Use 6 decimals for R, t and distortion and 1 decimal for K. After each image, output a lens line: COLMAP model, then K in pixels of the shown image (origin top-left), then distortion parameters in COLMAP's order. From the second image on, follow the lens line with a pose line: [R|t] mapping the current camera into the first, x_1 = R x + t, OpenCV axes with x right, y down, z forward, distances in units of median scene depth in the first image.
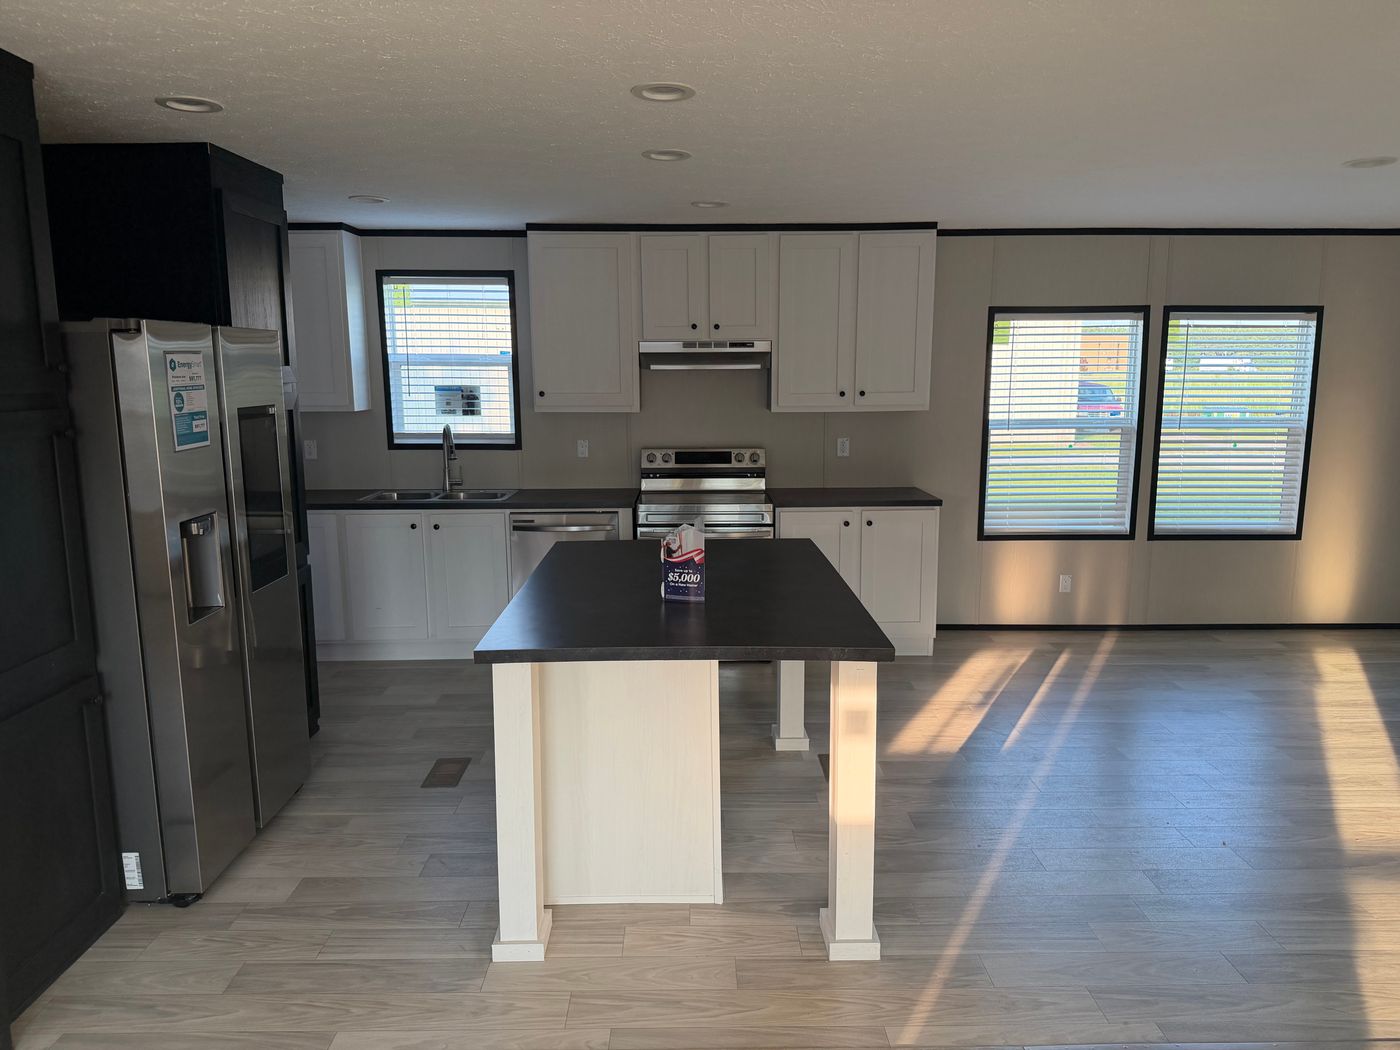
lens RADIAL K [[974.3, 0, 700.0], [0, 974.3, 525.0], [0, 0, 1]] dist [0.069222, -0.094604]
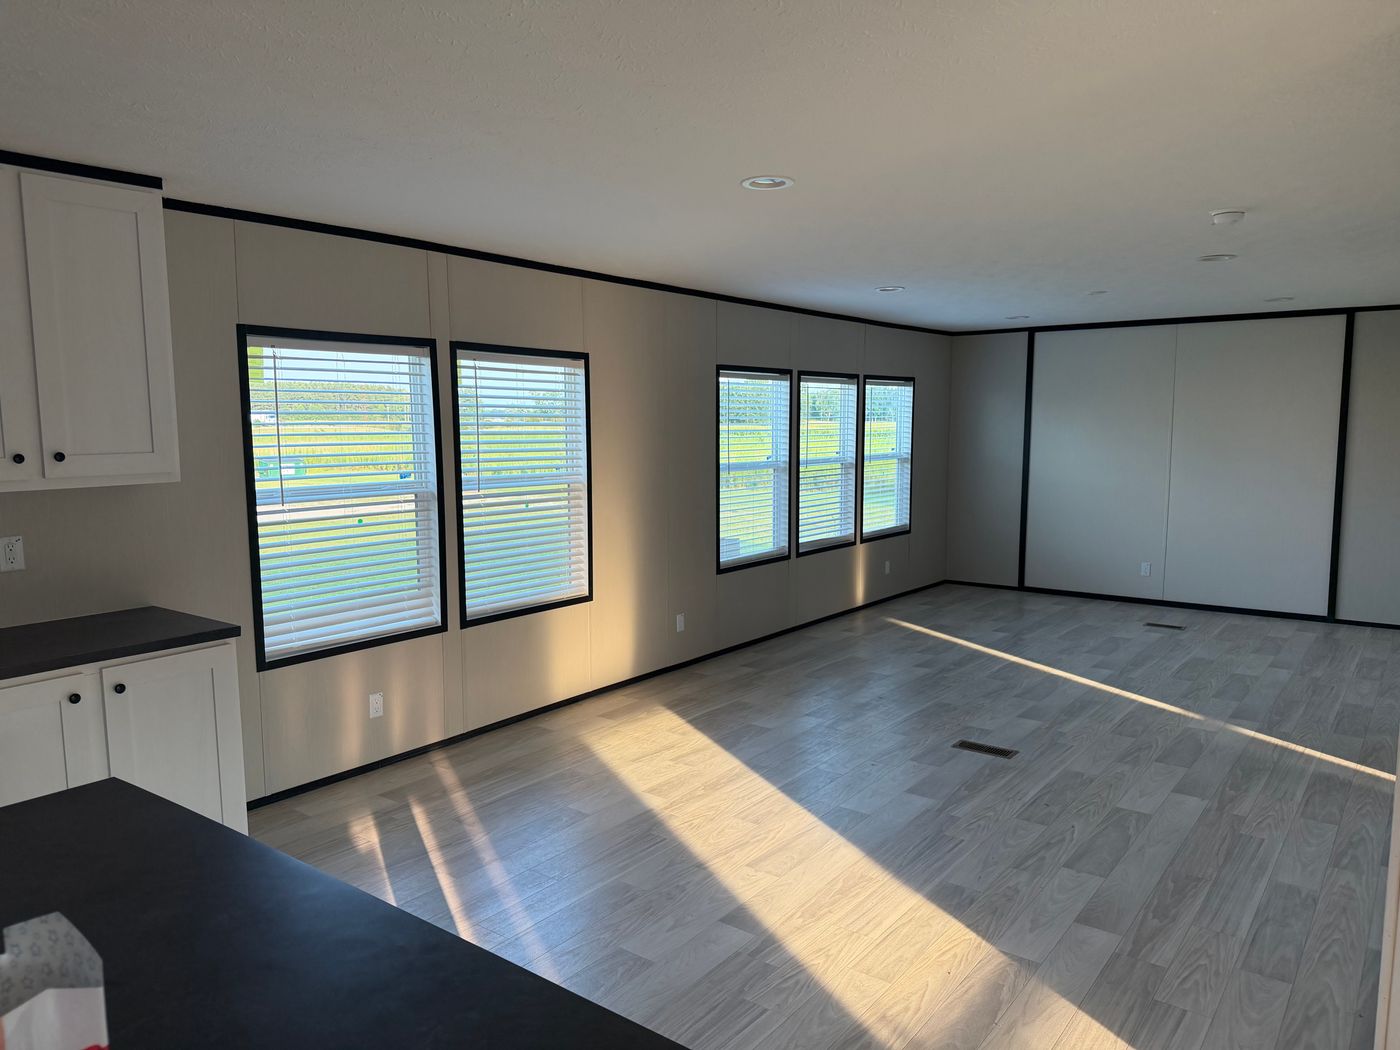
lens RADIAL K [[974.3, 0, 700.0], [0, 974.3, 525.0], [0, 0, 1]] dist [0.069222, -0.094604]
pose [[0.621553, -0.083078, 0.778955, -0.043393], [0.129921, 0.991522, 0.002081, -0.046823], [-0.772524, 0.099909, 0.627077, 0.346901]]
